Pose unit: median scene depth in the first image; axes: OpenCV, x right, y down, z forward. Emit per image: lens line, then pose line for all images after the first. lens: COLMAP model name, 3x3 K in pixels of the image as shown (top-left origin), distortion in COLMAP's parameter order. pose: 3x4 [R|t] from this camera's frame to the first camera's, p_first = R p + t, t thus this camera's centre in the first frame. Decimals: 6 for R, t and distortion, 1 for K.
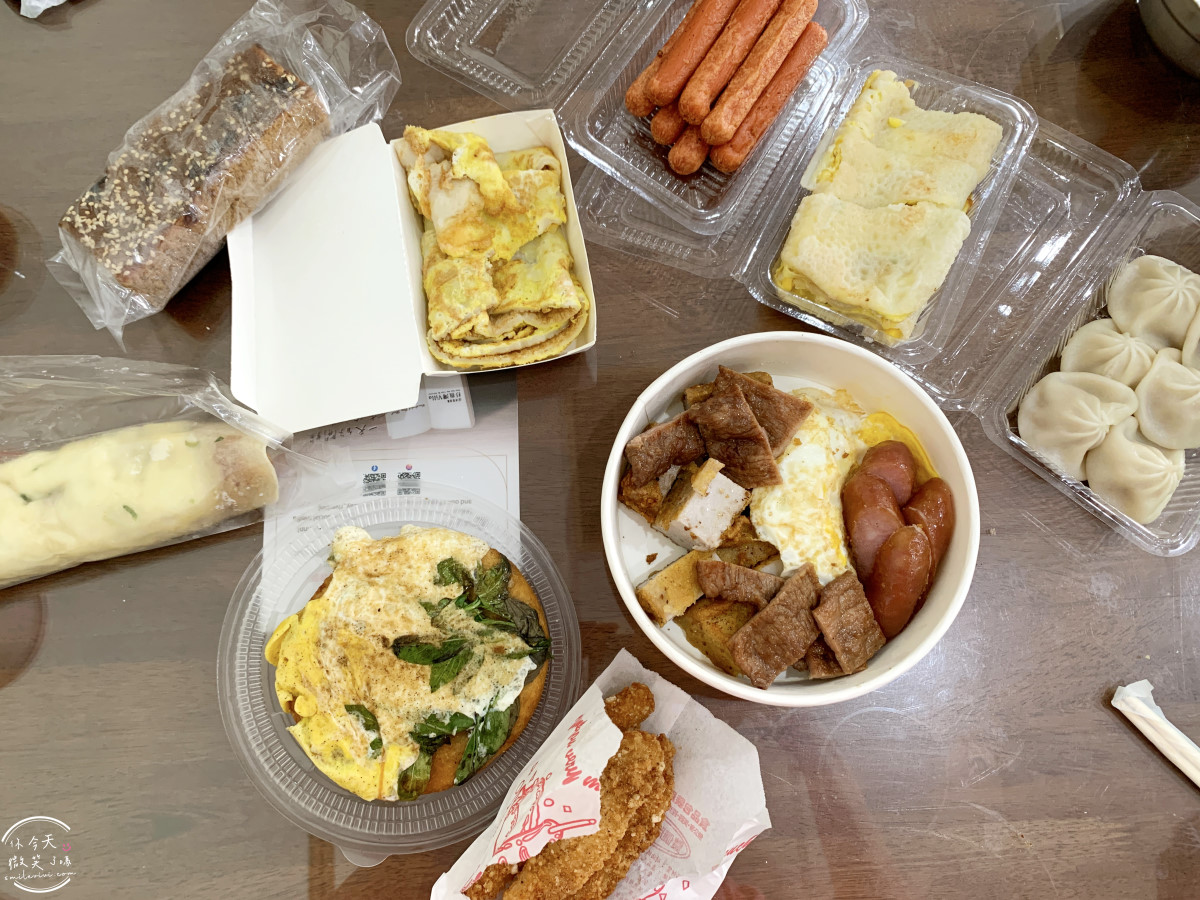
lens RADIAL K [[950.1, 0, 600.0], [0, 950.1, 450.0], [0, 0, 1]] dist [0.173846, -0.566129]
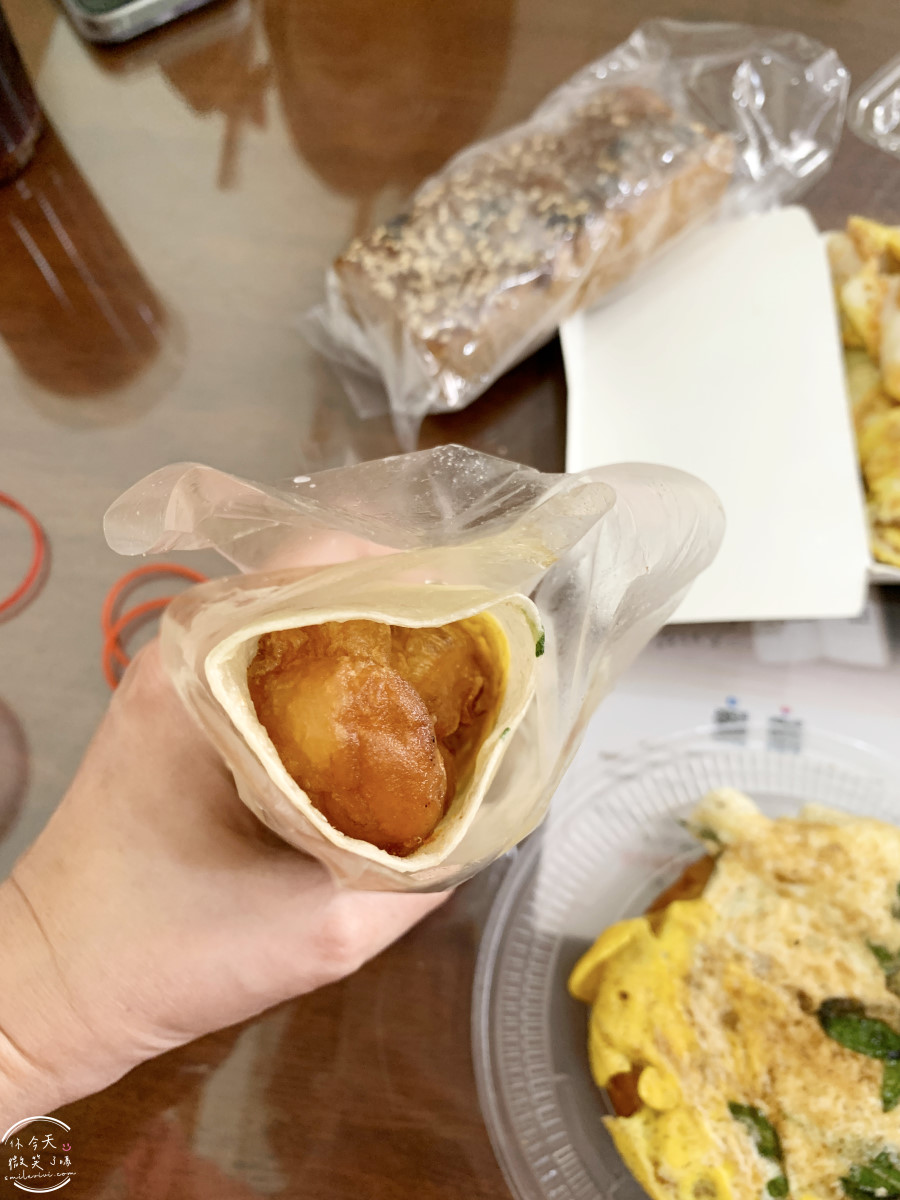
lens RADIAL K [[988.0, 0, 450.0], [0, 988.0, 600.0], [0, 0, 1]] dist [-0.007669, 0.001100]
pose [[0.981142, 0.185021, -0.055927, -0.428661], [-0.190556, 0.974379, -0.119476, 0.073549], [0.032388, 0.127881, 0.991261, 0.362670]]
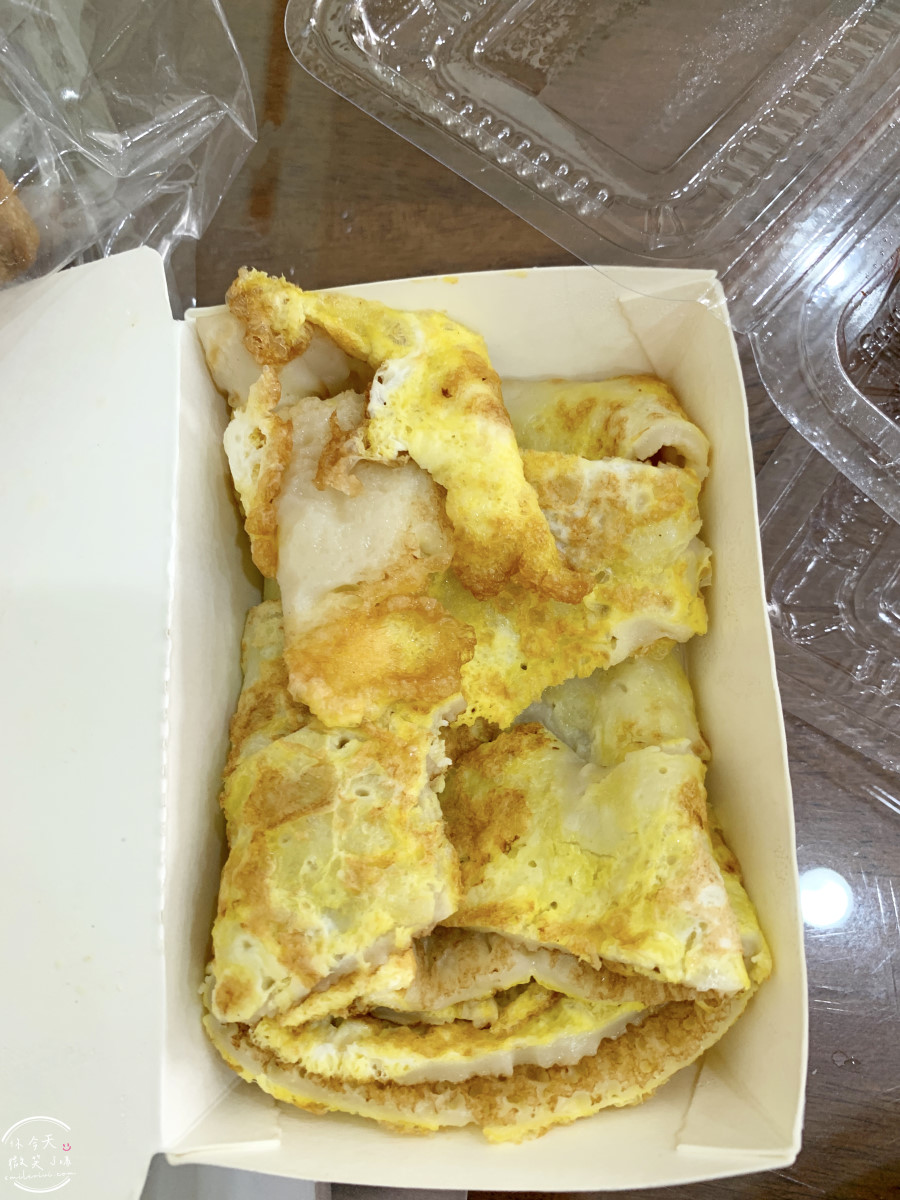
lens RADIAL K [[950.1, 0, 476.4], [0, 950.1, 605.7], [0, 0, 1]] dist [0.173846, -0.566129]
pose [[0.990141, 0.133380, -0.042774, -0.106117], [-0.132492, 0.990918, 0.022978, -0.268621], [0.045450, -0.017084, 0.998821, 0.754377]]
